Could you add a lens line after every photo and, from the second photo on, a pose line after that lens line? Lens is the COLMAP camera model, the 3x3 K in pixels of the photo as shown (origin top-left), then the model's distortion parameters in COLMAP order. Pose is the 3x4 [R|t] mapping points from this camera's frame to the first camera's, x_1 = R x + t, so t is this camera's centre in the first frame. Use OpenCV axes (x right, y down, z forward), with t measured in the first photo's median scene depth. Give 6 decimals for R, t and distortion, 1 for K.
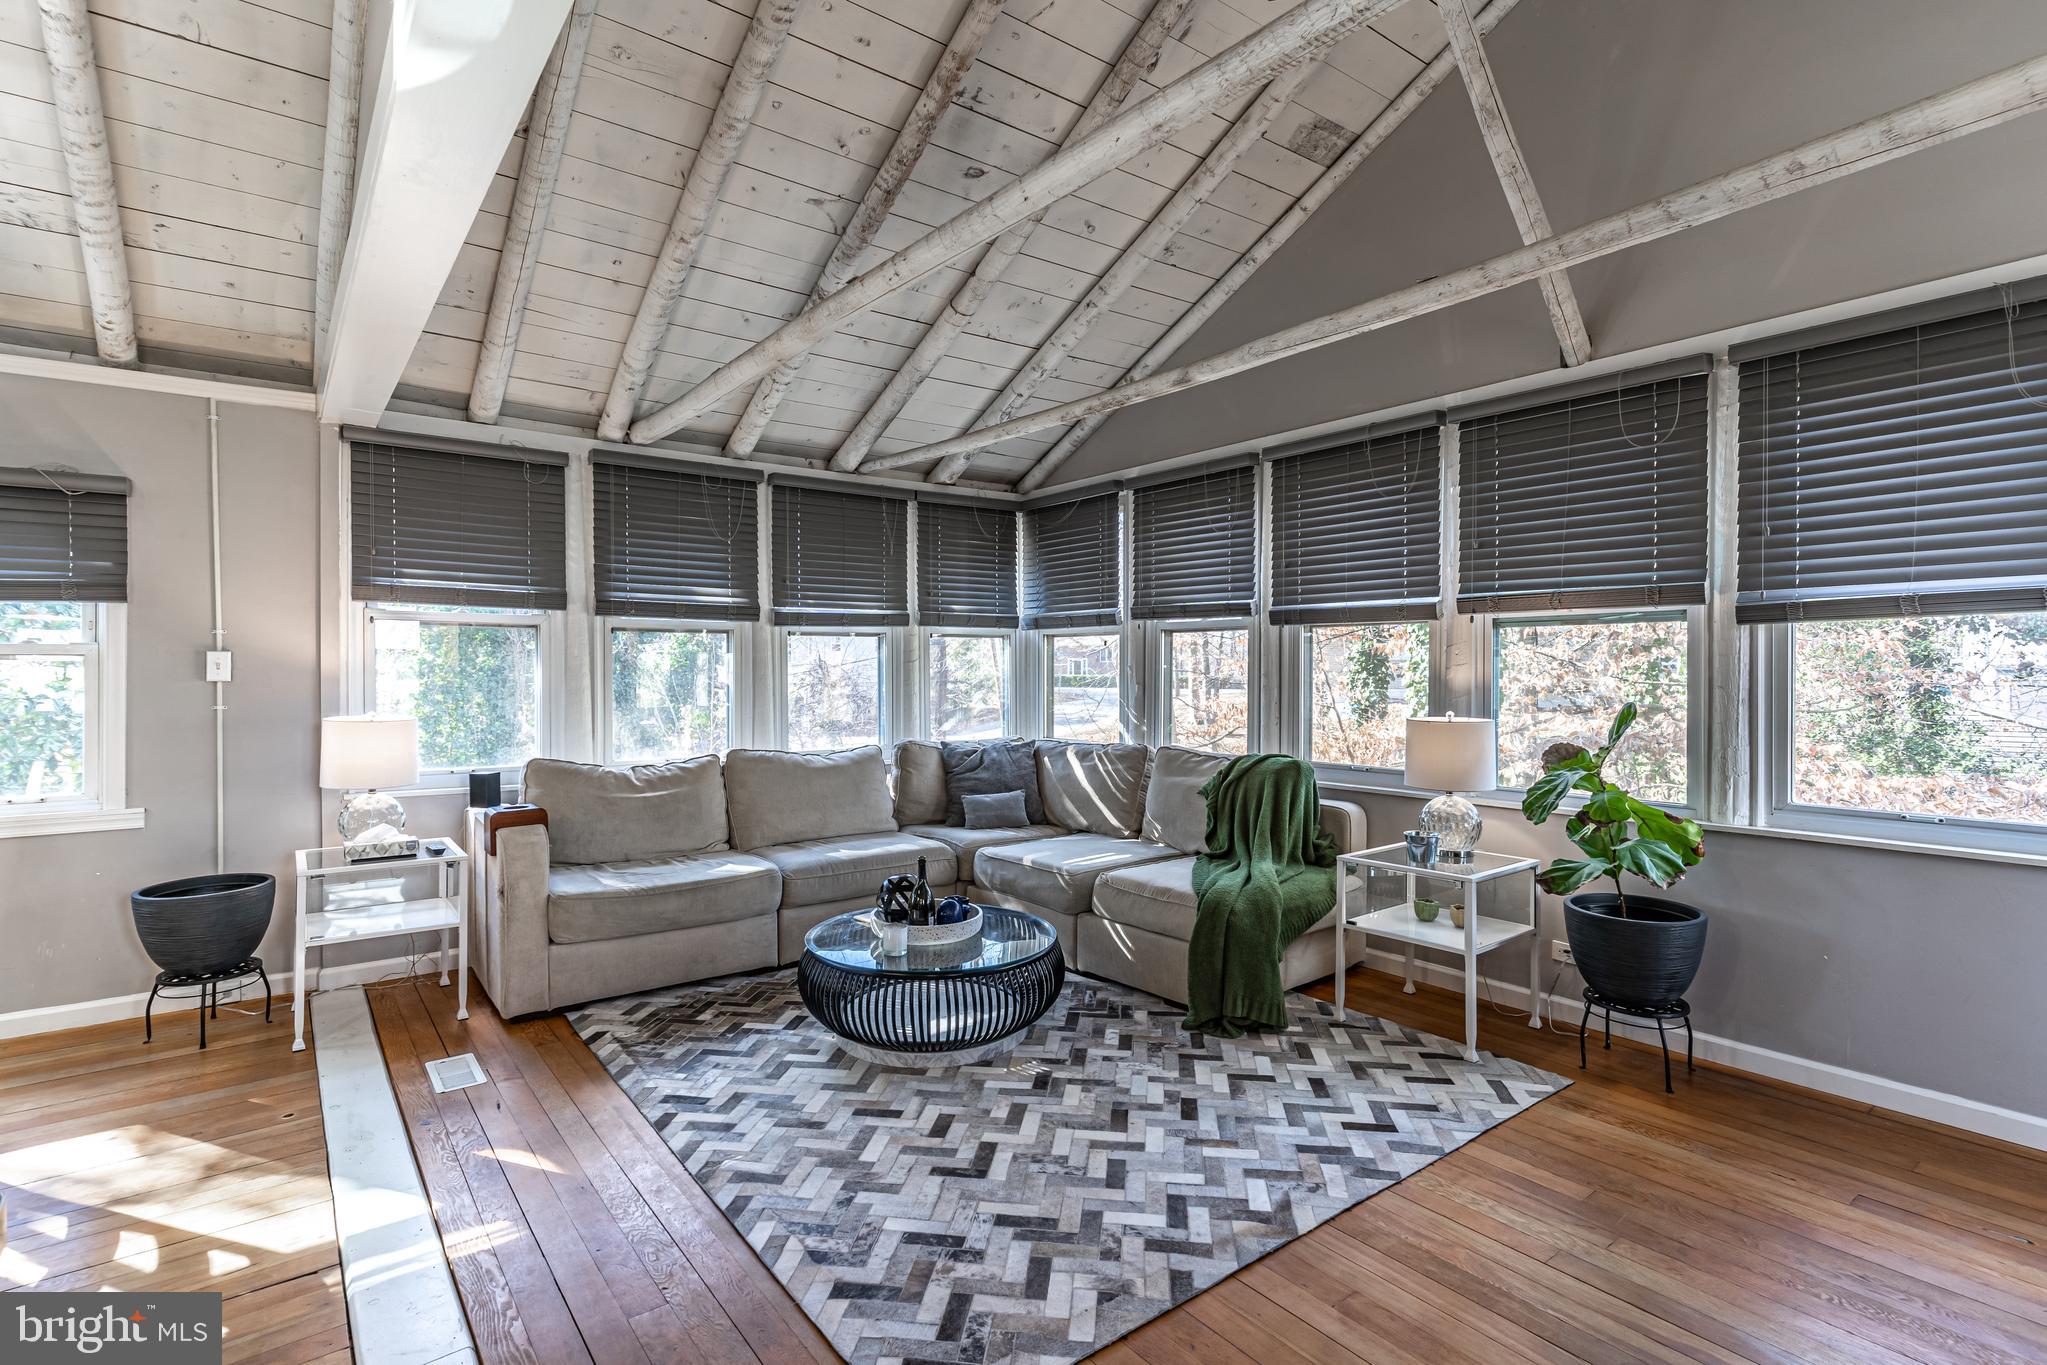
lens RADIAL K [[979.7, 0, 1026.4], [0, 979.7, 674.1], [0, 0, 1]] dist [0.001206, 0.000106]
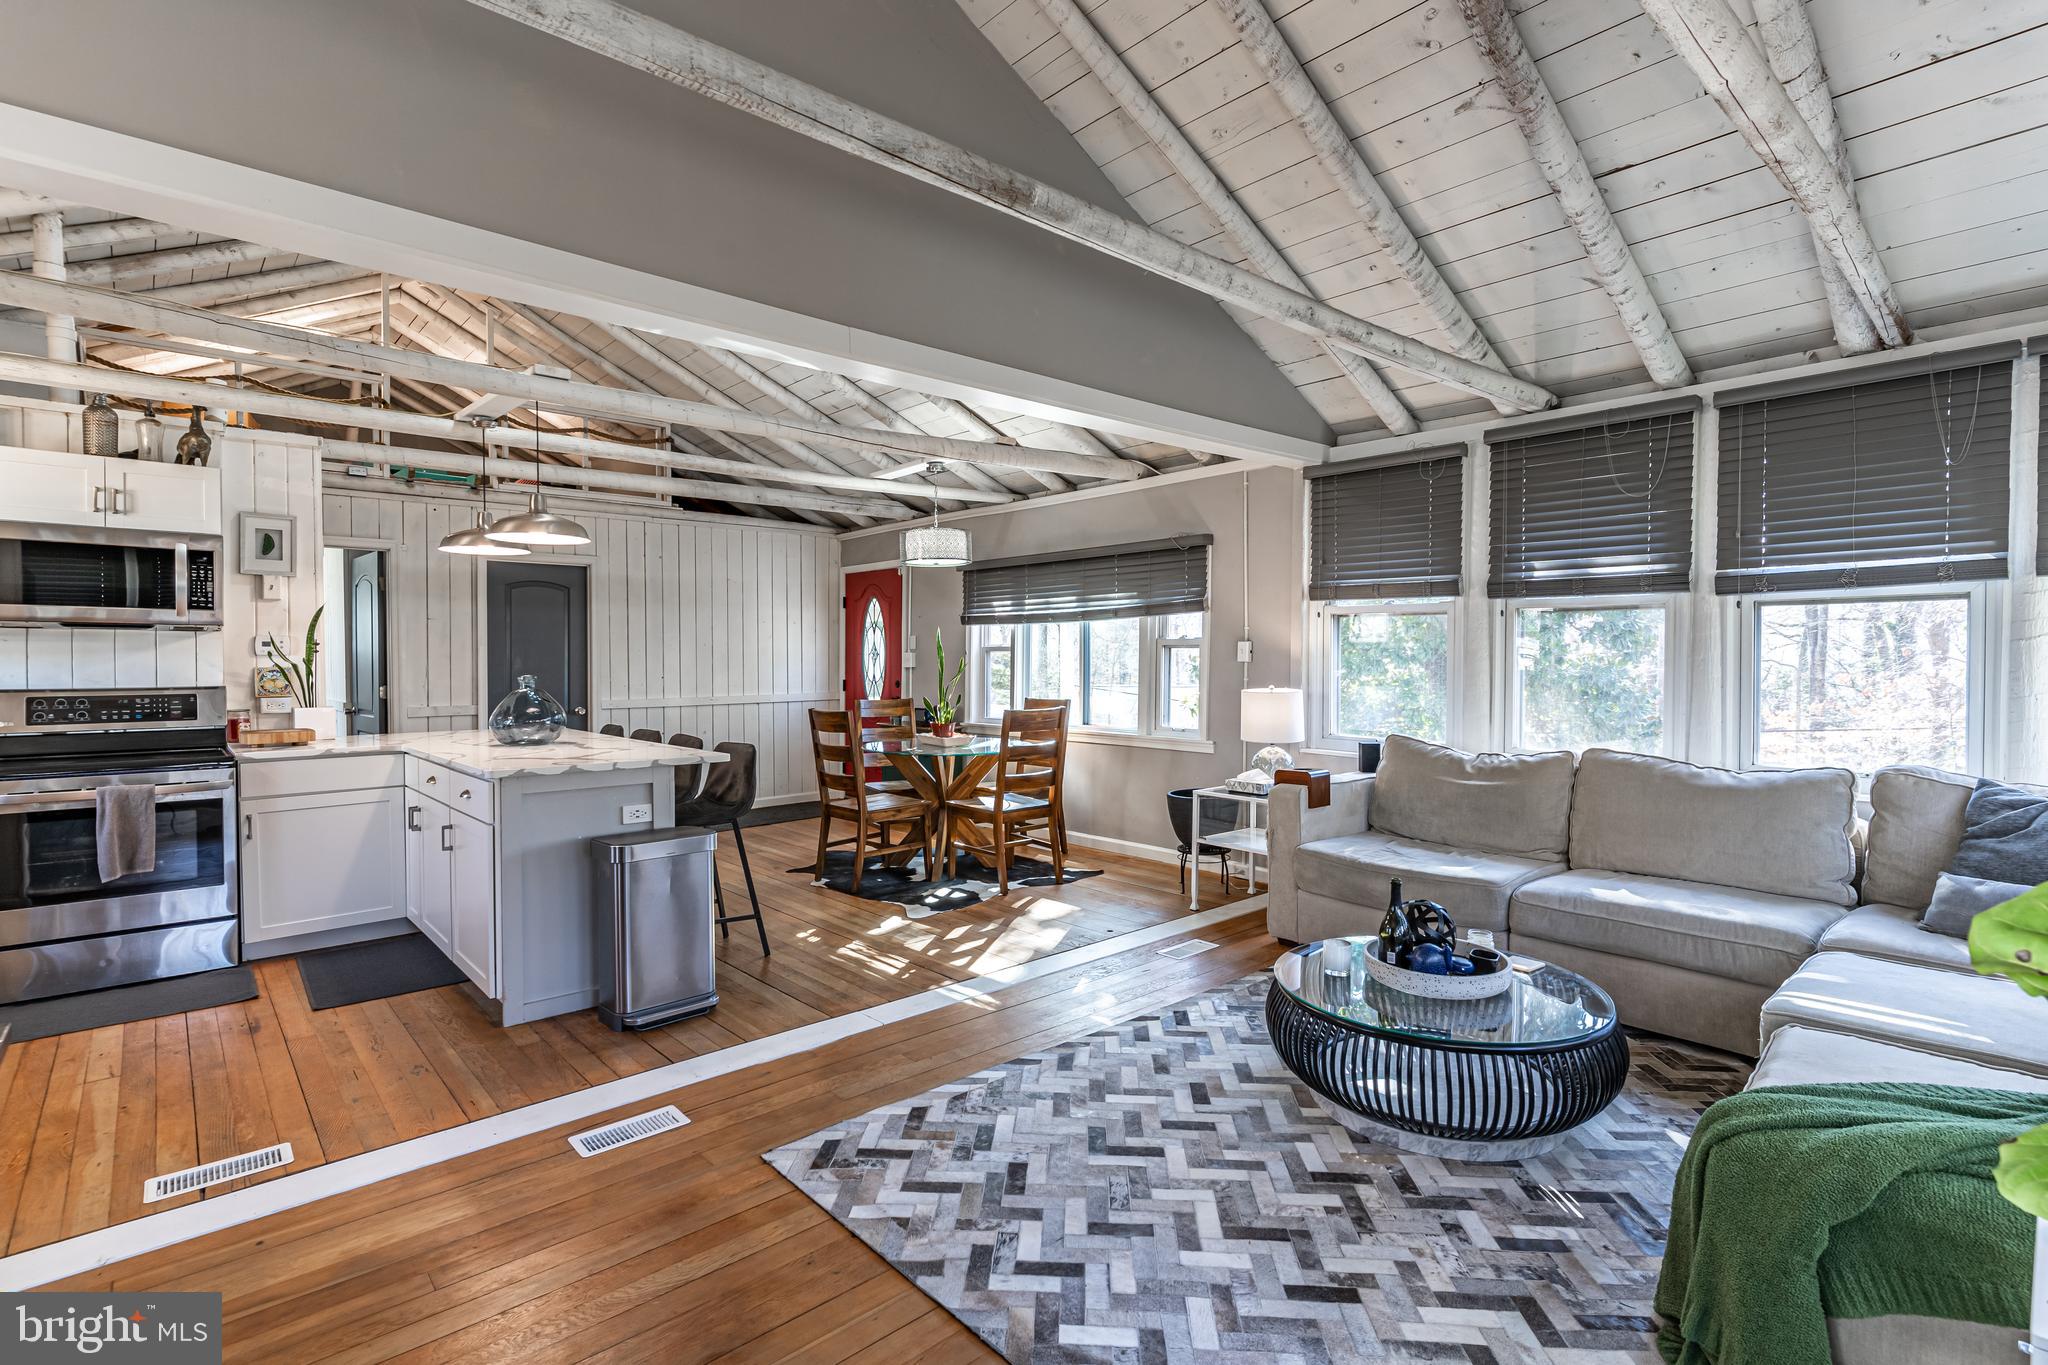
lens RADIAL K [[980.2, 0, 1024.8], [0, 980.2, 676.4], [0, 0, 1]] dist [0.001206, 0.000106]
pose [[0.071338, 0.024593, -0.997149, 0.706637], [-0.002871, 0.999697, 0.024451, -0.006078], [0.997448, 0.001118, 0.071387, 0.631768]]
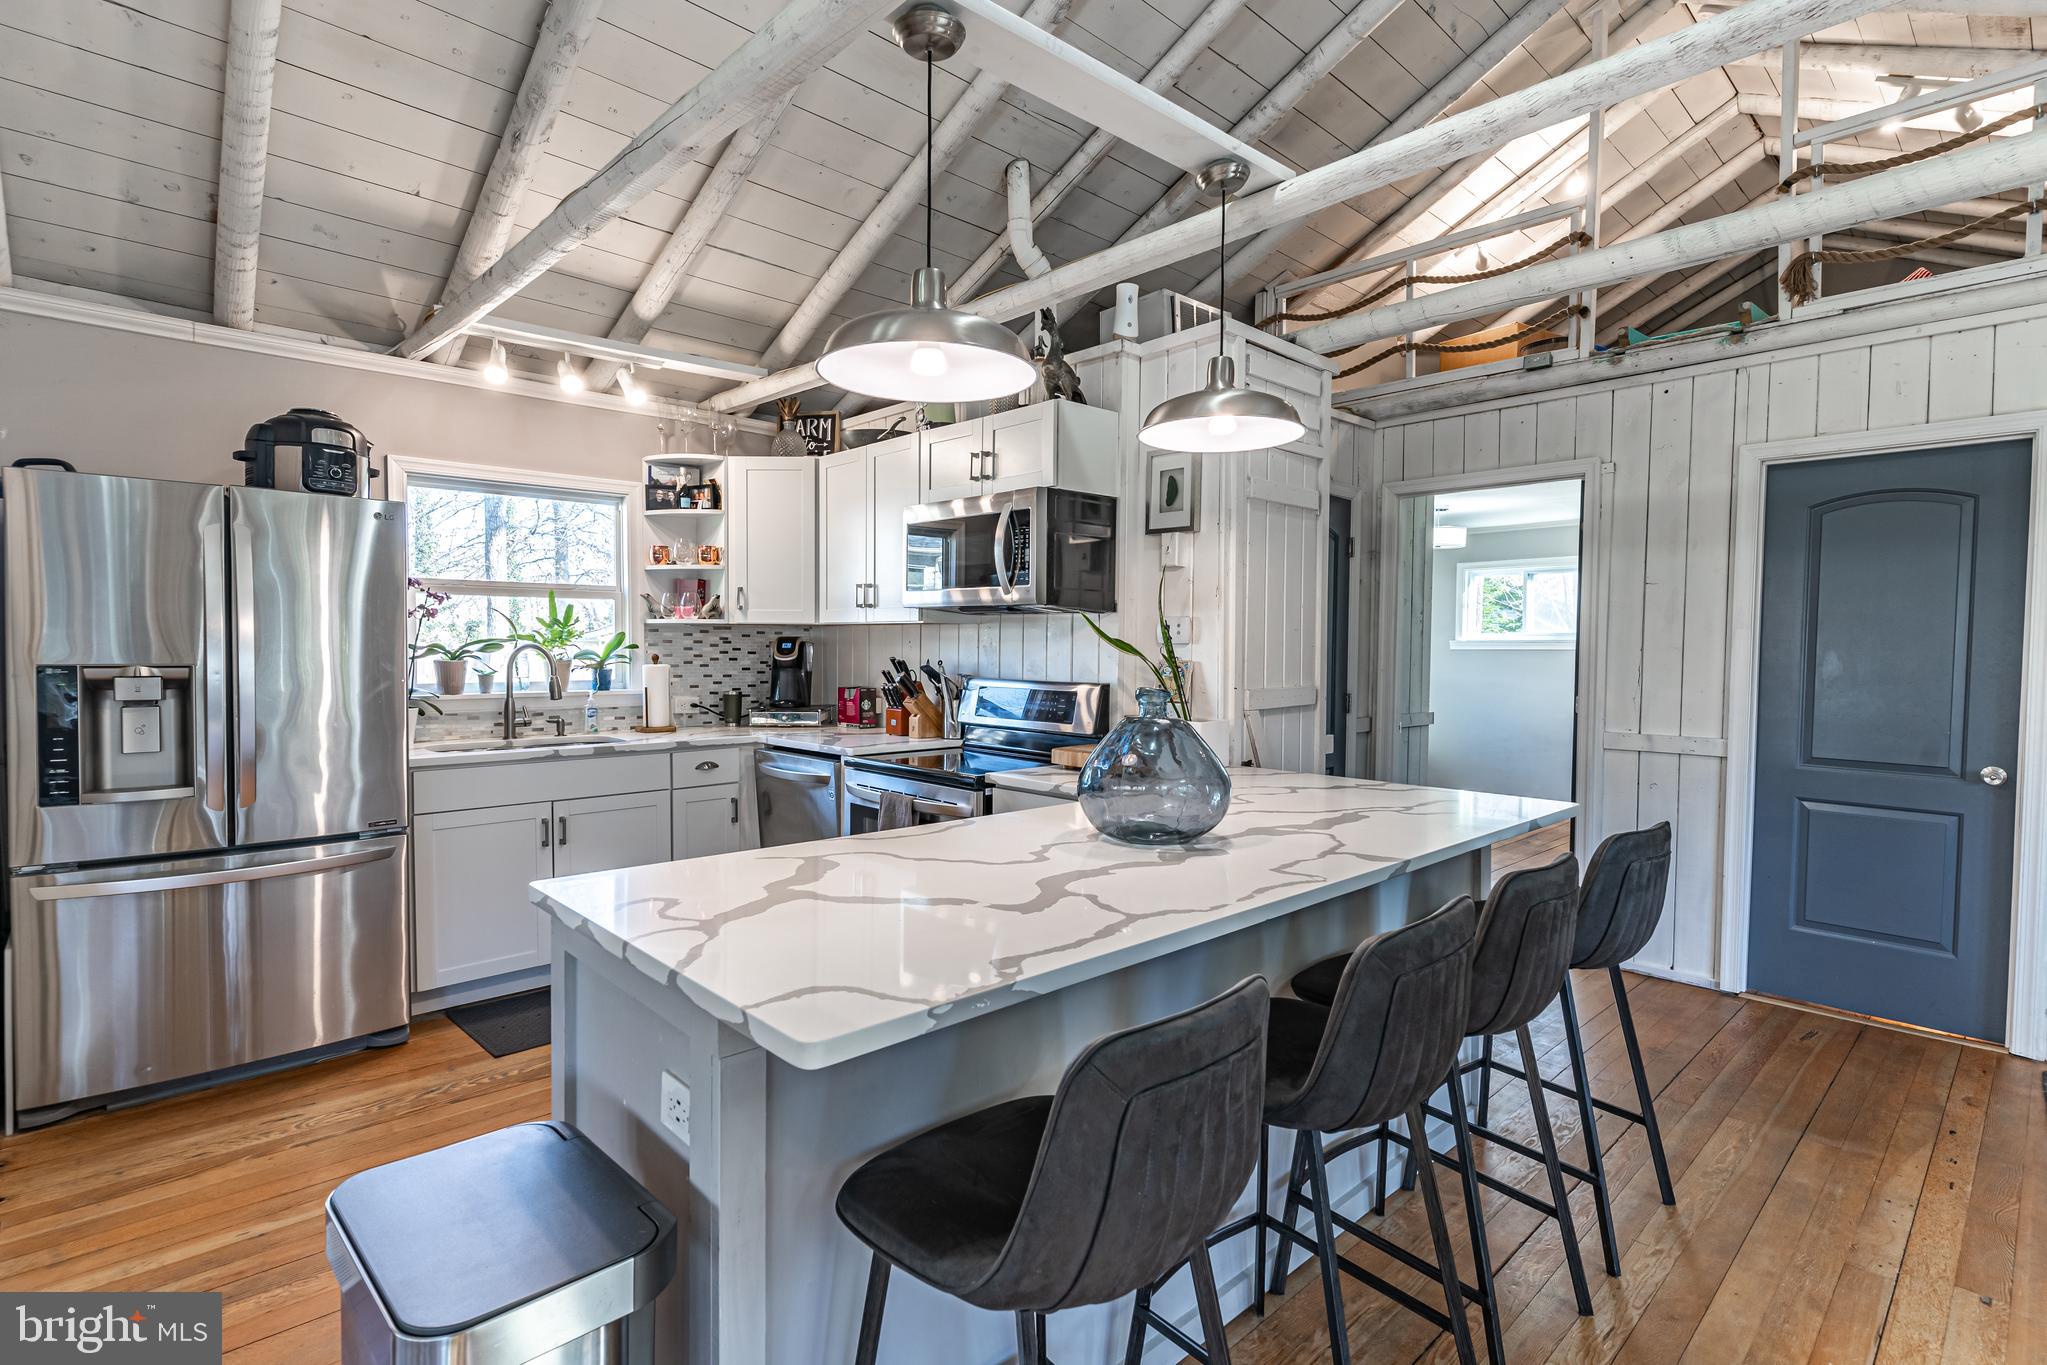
lens RADIAL K [[979.7, 0, 1023.7], [0, 979.7, 675.4], [0, 0, 1]] dist [0.001206, 0.000106]
pose [[-0.995945, 0.000697, -0.089959, -0.533147], [-0.002430, 0.999397, 0.034648, -0.000909], [0.089929, 0.034726, -0.995343, 0.655309]]
